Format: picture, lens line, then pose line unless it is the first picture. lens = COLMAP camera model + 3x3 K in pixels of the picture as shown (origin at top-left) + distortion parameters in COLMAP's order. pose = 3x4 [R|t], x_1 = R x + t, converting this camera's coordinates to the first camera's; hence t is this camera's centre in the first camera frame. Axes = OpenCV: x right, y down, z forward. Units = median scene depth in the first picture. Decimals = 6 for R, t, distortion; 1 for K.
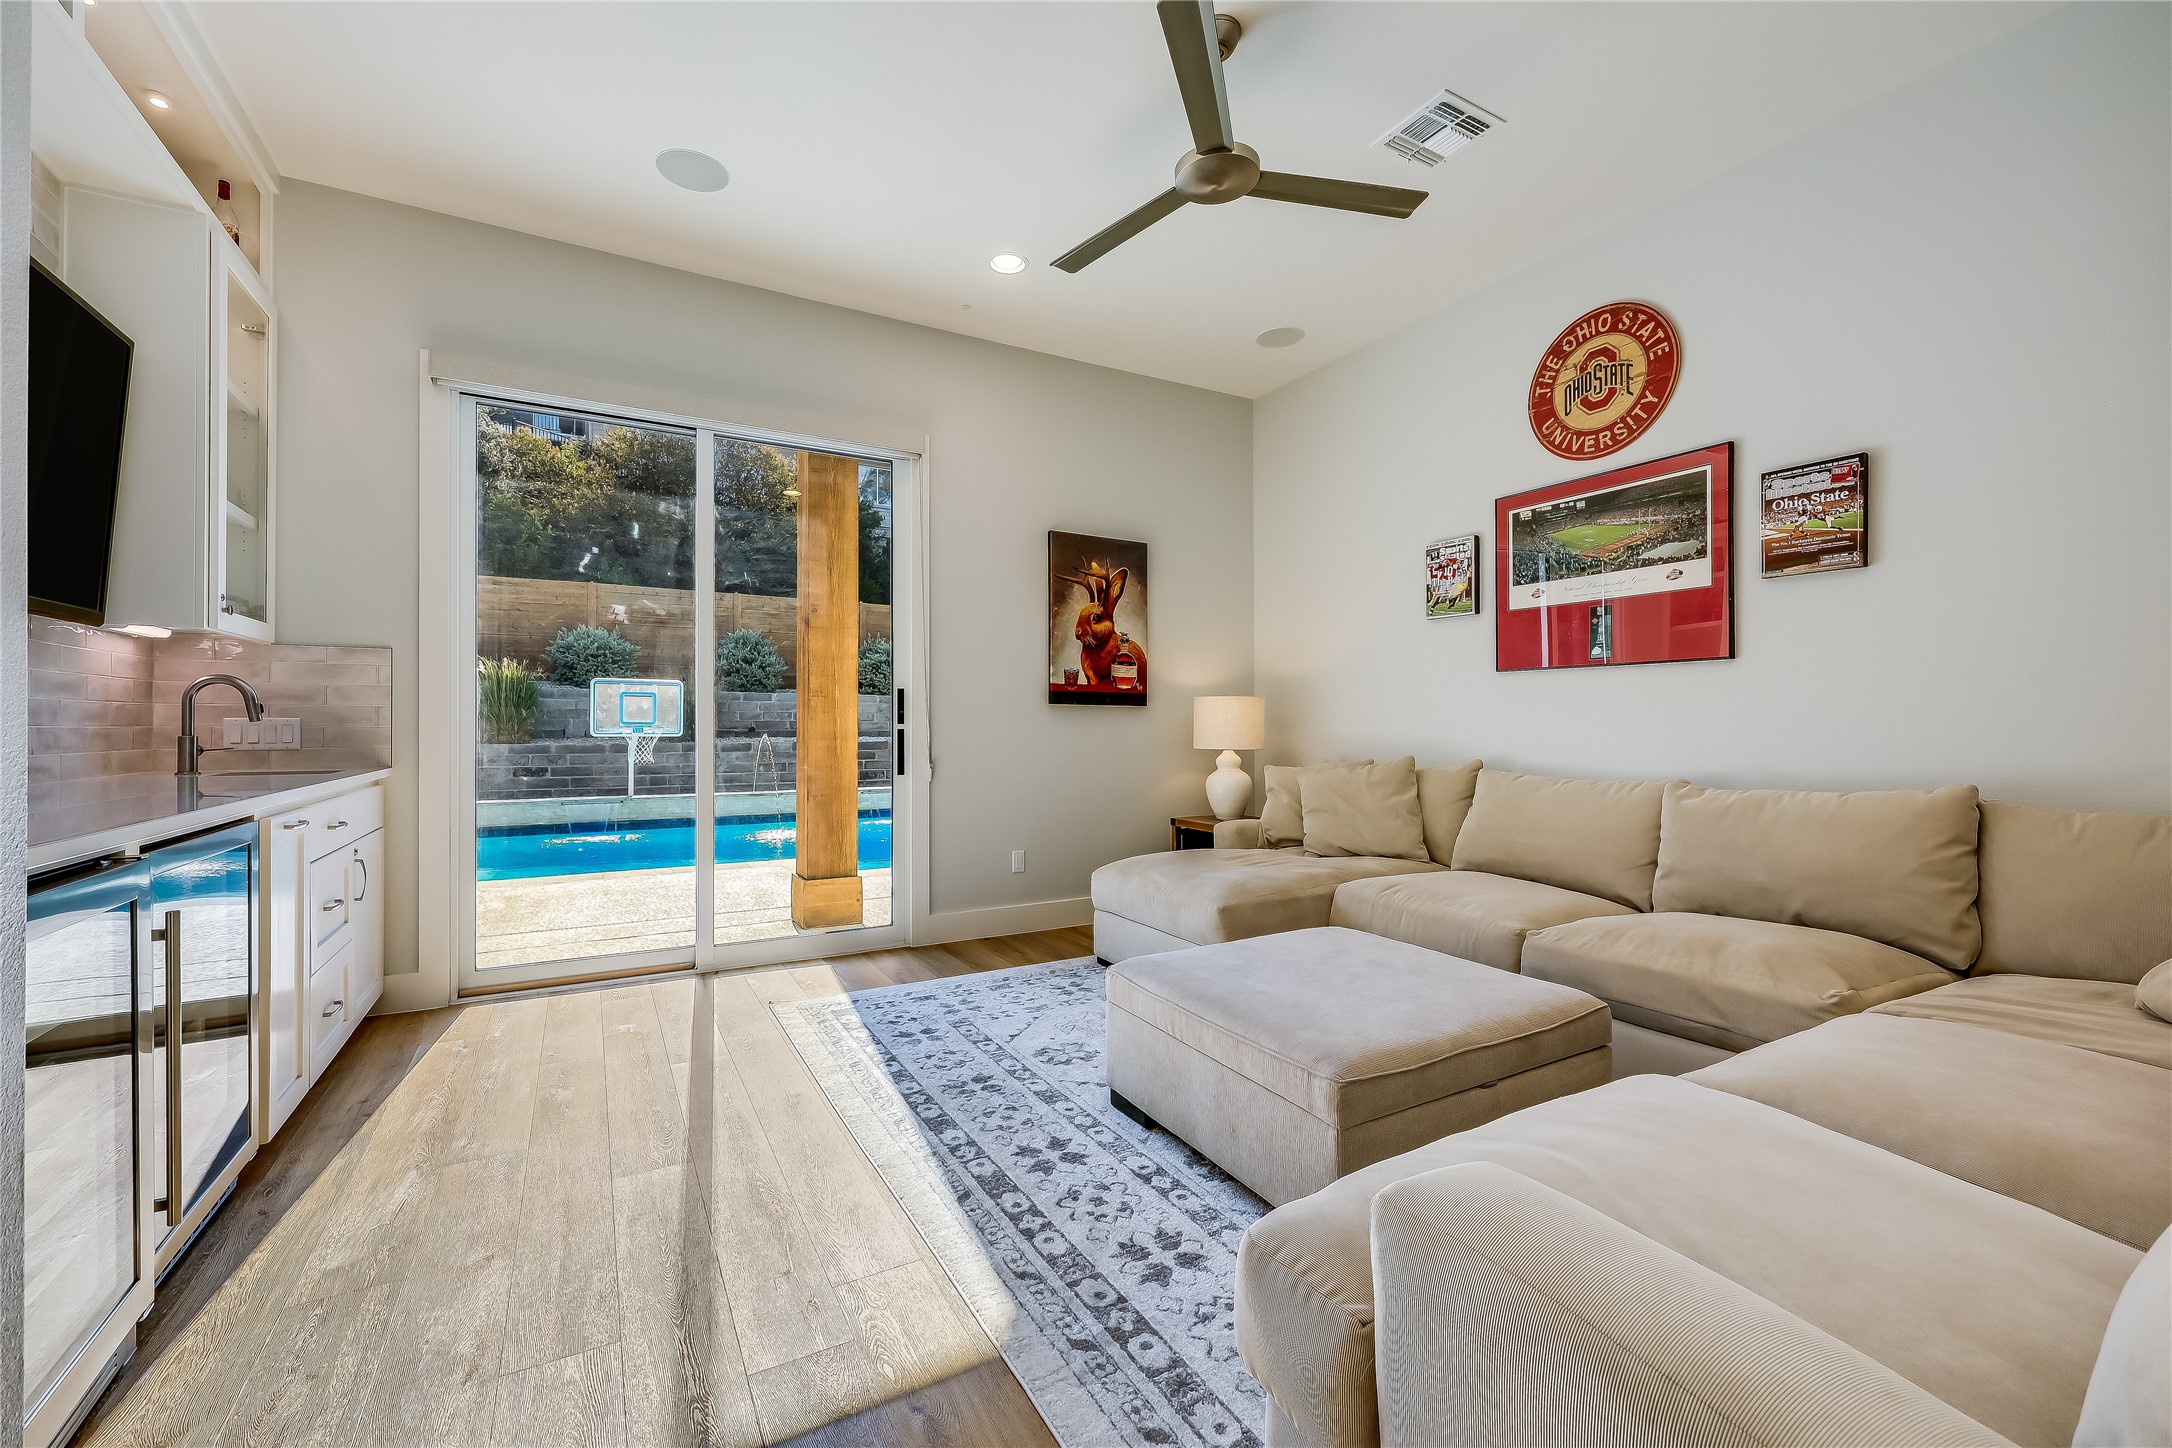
lens RADIAL K [[885.2, 0, 1086.0], [0, 885.2, 724.0], [0, 0, 1]] dist [-0.002515, -0.000457]
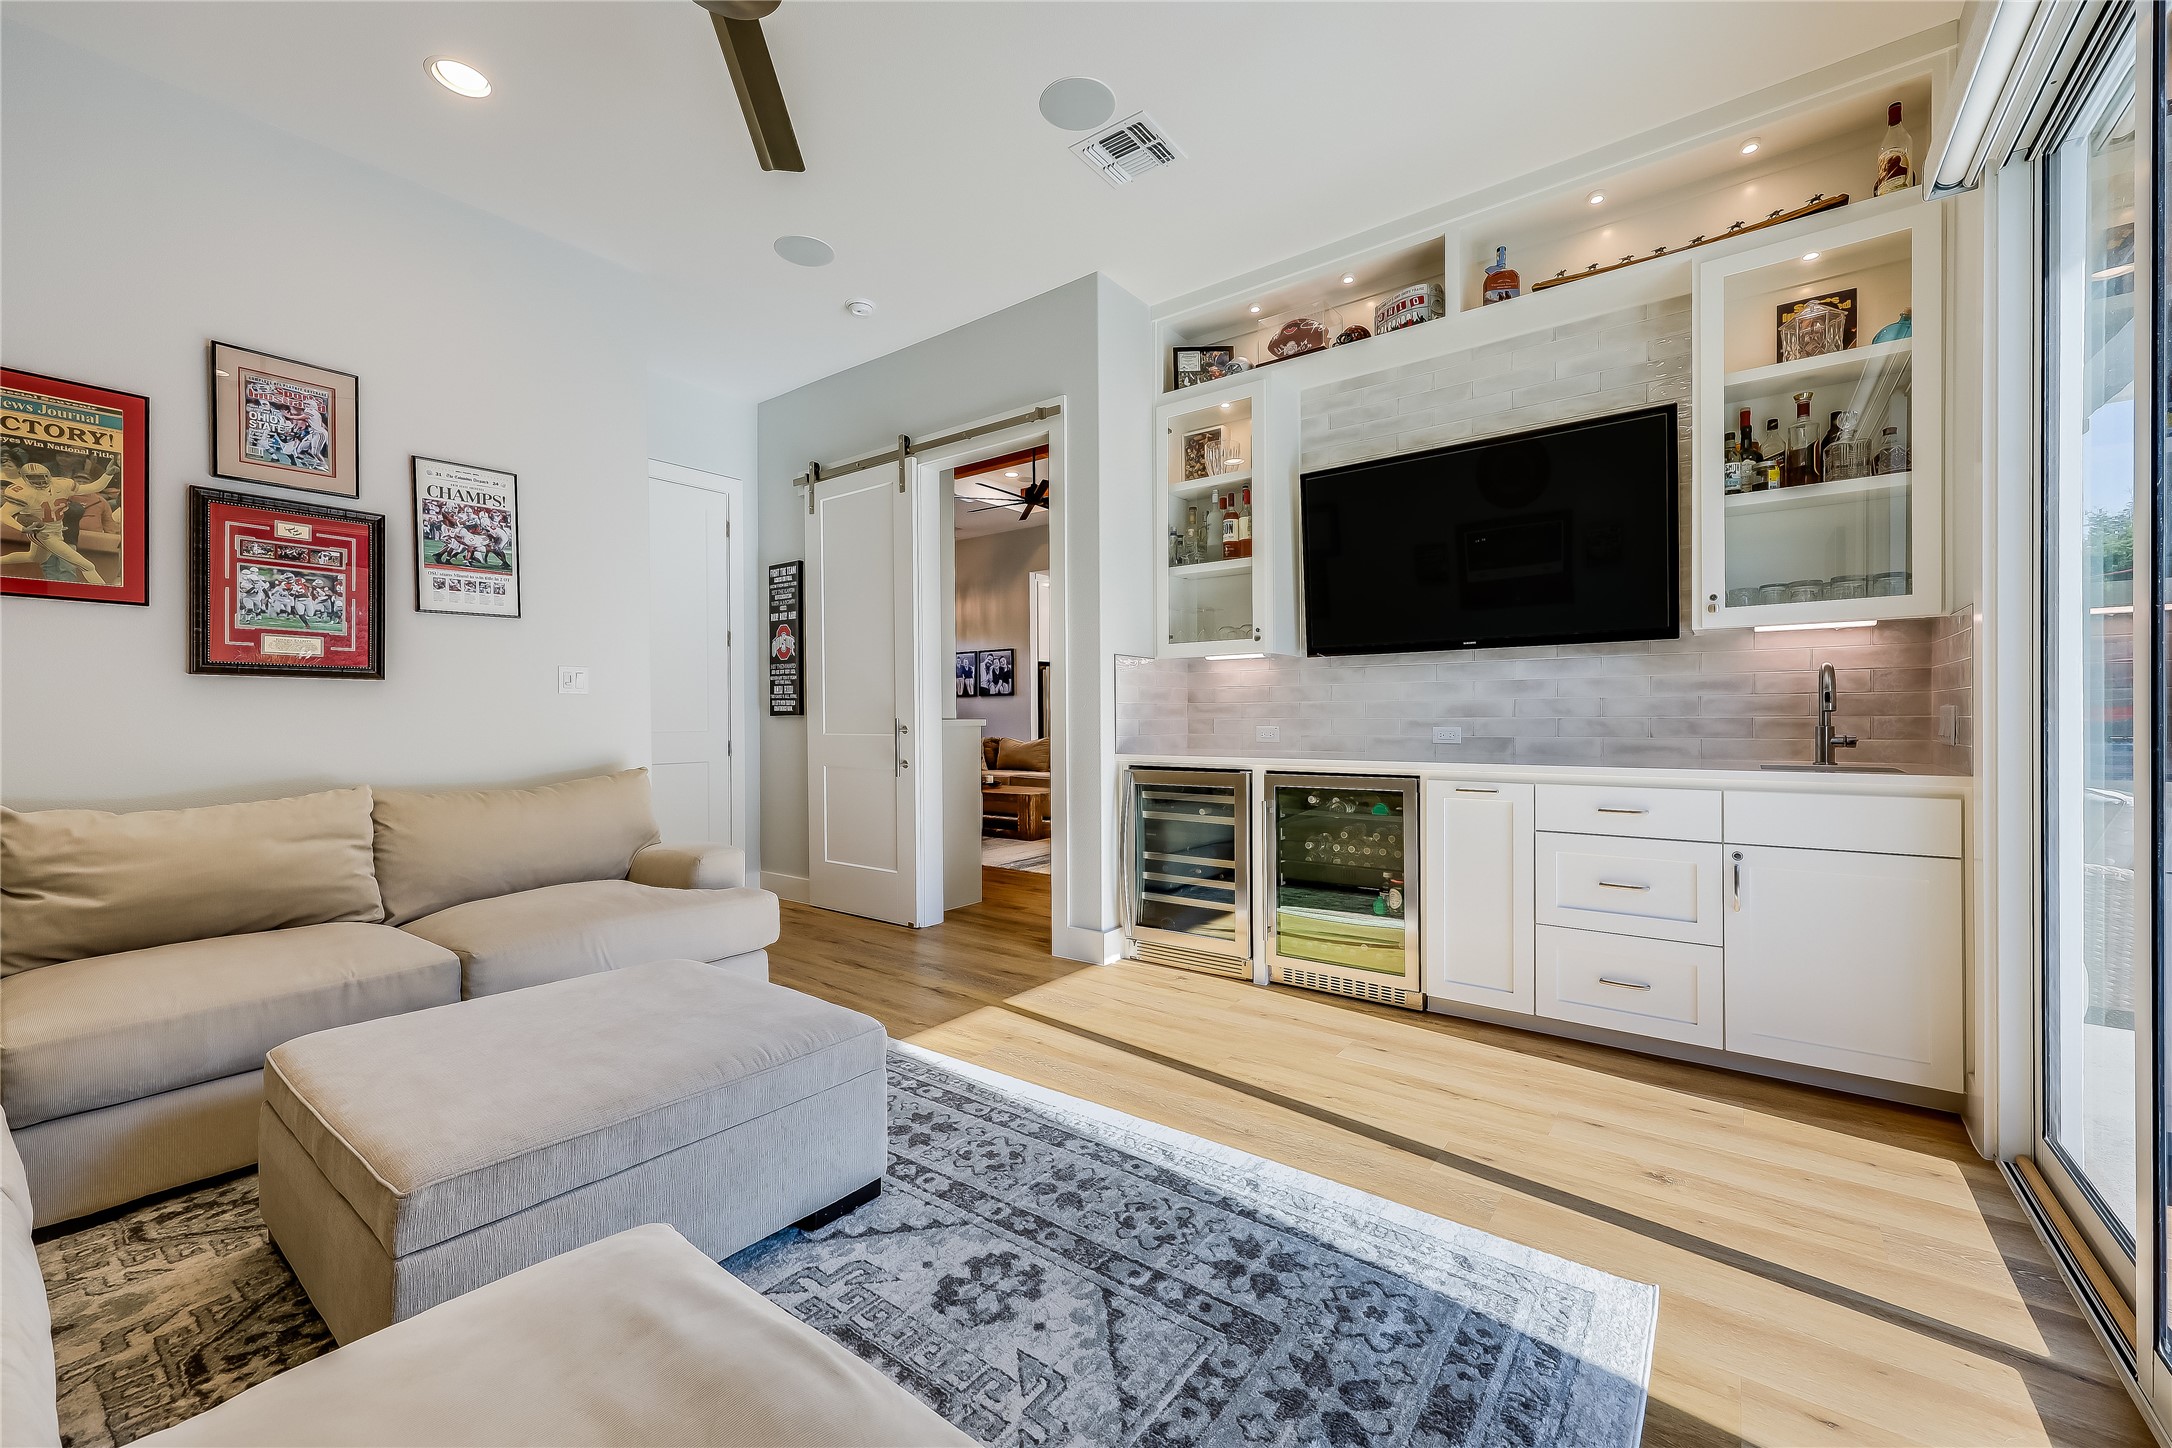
lens RADIAL K [[868.0, 0, 1086.0], [0, 868.0, 724.0], [0, 0, 1]] dist [0.000453, 0.000028]
pose [[-0.917703, 0.009441, -0.397156, 0.151275], [0.005842, 0.999930, 0.010271, -0.005511], [0.397225, 0.007105, -0.917694, 1.635715]]
